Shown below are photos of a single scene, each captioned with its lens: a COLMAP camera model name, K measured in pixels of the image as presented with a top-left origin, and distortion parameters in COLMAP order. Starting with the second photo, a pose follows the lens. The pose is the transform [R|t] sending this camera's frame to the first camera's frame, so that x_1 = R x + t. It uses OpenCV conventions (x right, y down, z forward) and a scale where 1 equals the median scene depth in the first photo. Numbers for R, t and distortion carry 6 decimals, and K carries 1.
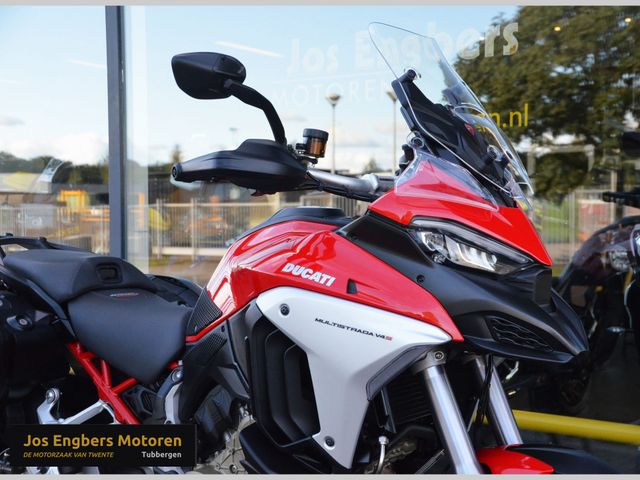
lens RADIAL K [[1109.4, 0, 376.1], [0, 1109.4, 242.6], [0, 0, 1]] dist [-0.025527, 1.380669]
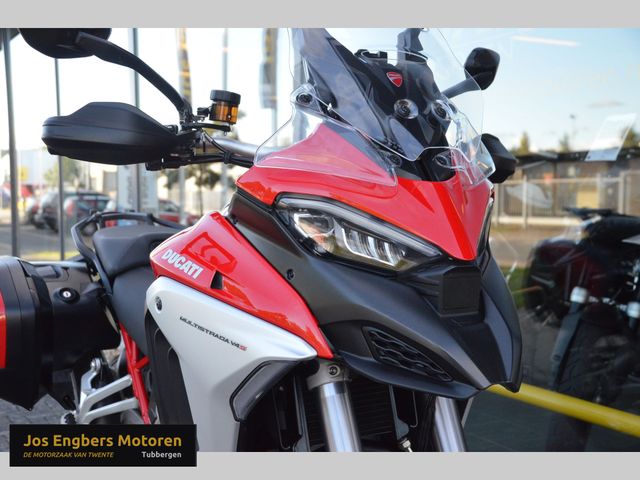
lens RADIAL K [[874.7, 0, 321.6], [0, 874.7, 250.8], [0, 0, 1]] dist [0.024590, 0.528687]
pose [[0.907563, 0.023700, -0.419247, 0.299666], [-0.005165, 0.998960, 0.045291, -0.010920], [0.419885, -0.038940, 0.906742, 0.425395]]
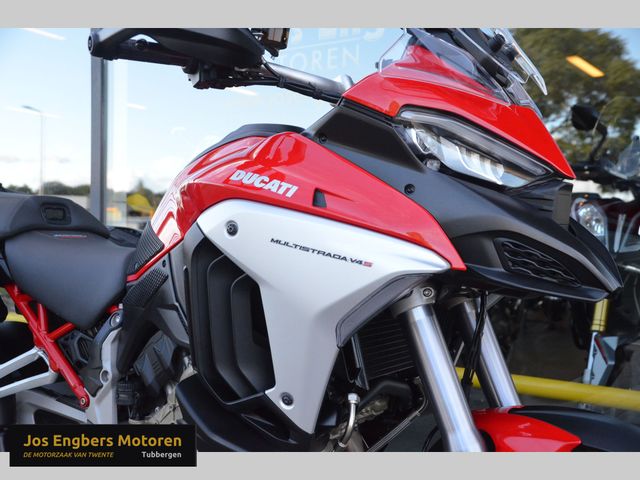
lens RADIAL K [[796.9, 0, 319.8], [0, 796.9, 255.5], [0, 0, 1]] dist [-0.021987, 0.489526]
pose [[0.999833, 0.017588, -0.004981, -0.017140], [-0.017571, 0.999839, 0.003518, 0.073247], [0.005042, -0.003430, 0.999981, 0.424659]]
